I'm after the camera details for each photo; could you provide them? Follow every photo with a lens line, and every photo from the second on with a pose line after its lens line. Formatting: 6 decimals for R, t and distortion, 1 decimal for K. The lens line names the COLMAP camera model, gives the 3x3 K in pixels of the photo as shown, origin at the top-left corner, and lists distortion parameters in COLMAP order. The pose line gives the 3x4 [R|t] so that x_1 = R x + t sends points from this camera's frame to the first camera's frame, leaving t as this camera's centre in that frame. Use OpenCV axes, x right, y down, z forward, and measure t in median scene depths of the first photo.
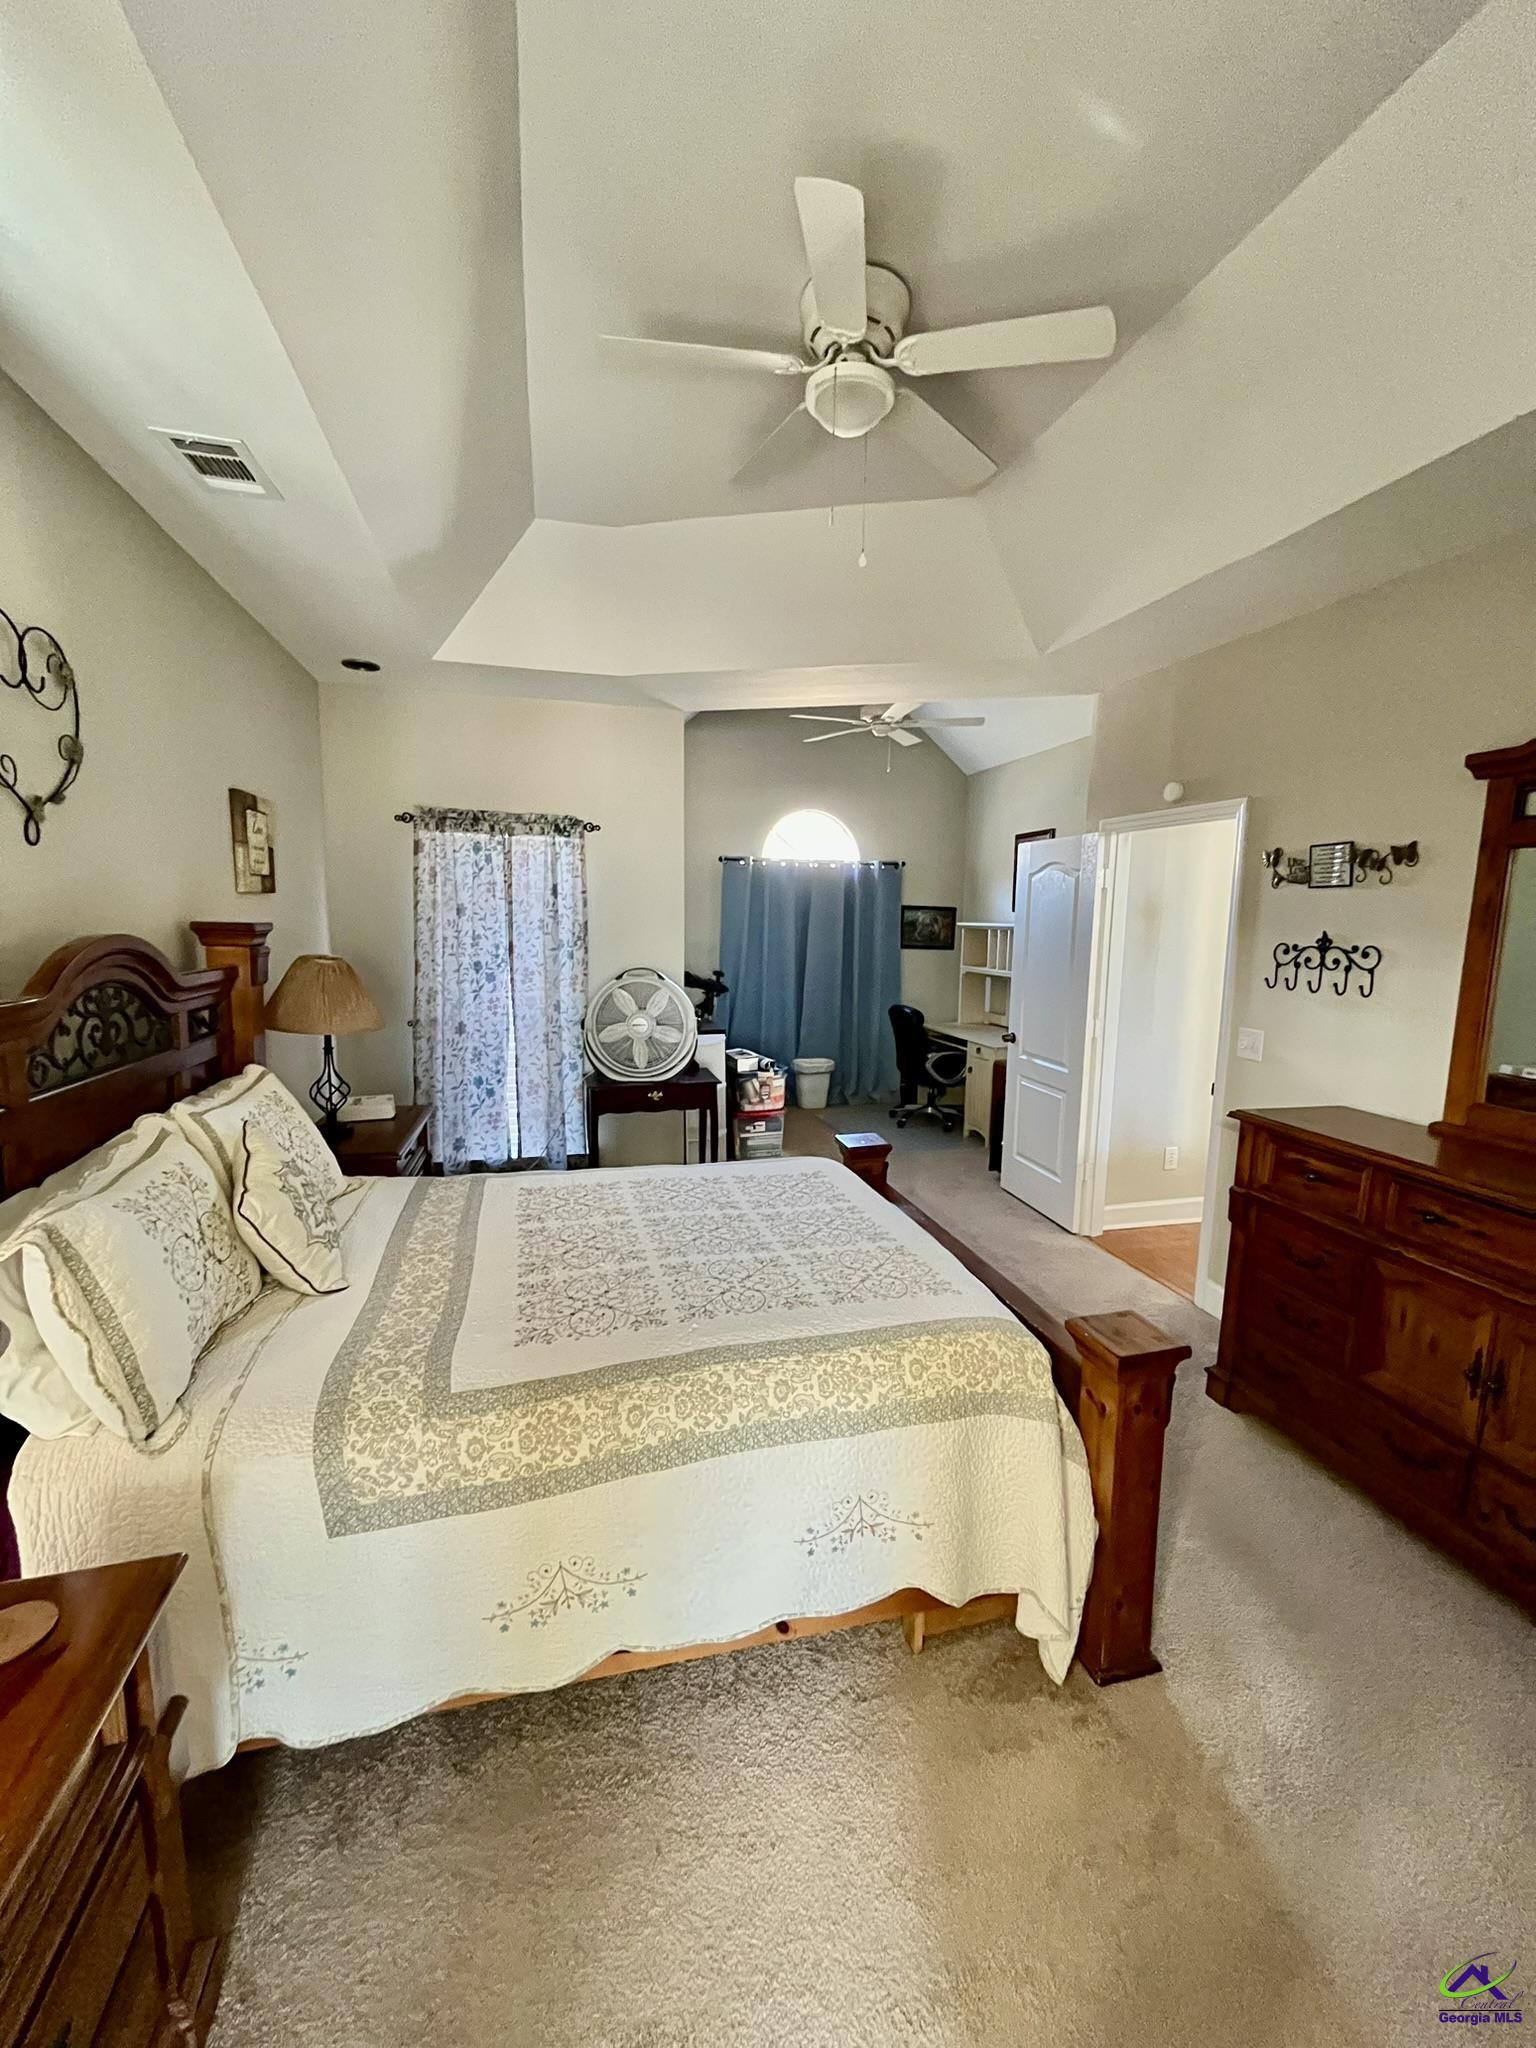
lens RADIAL K [[838.7, 0, 770.7], [0, 838.7, 1028.5], [0, 0, 1]] dist [0.000310, -0.000870]
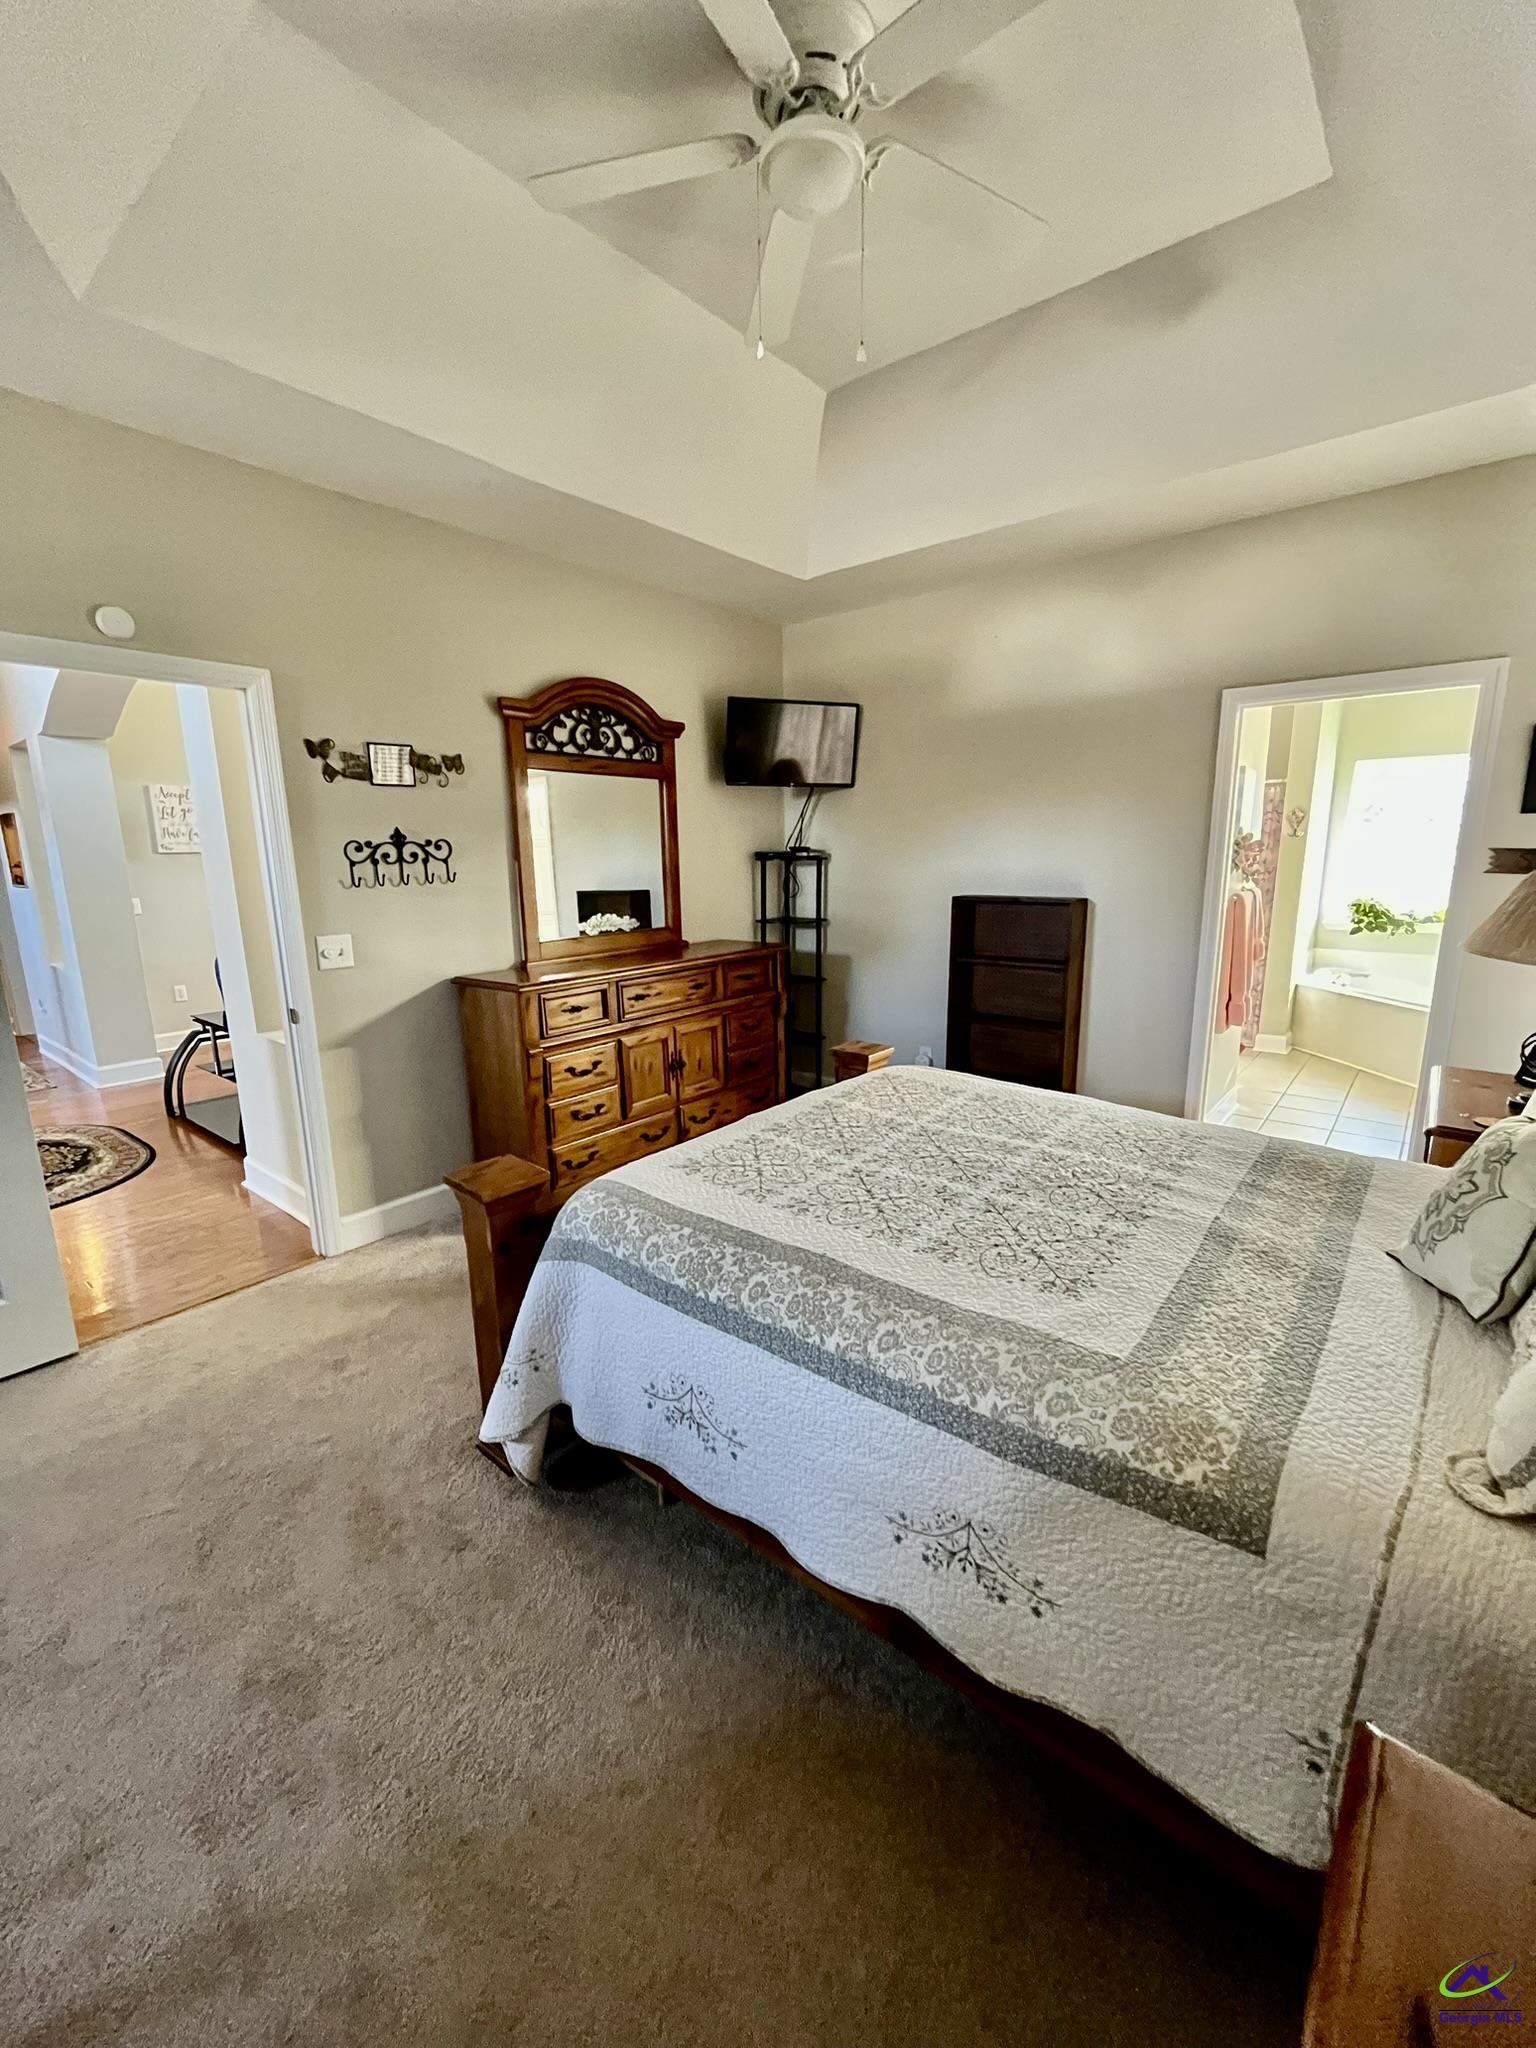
lens RADIAL K [[838.7, 0, 770.4], [0, 838.7, 1021.8], [0, 0, 1]] dist [0.000310, -0.000870]
pose [[-0.586894, -0.170131, 0.791588, -0.526031], [0.115162, 0.950194, 0.289602, -0.138294], [-0.801432, 0.261127, -0.538070, 1.285305]]
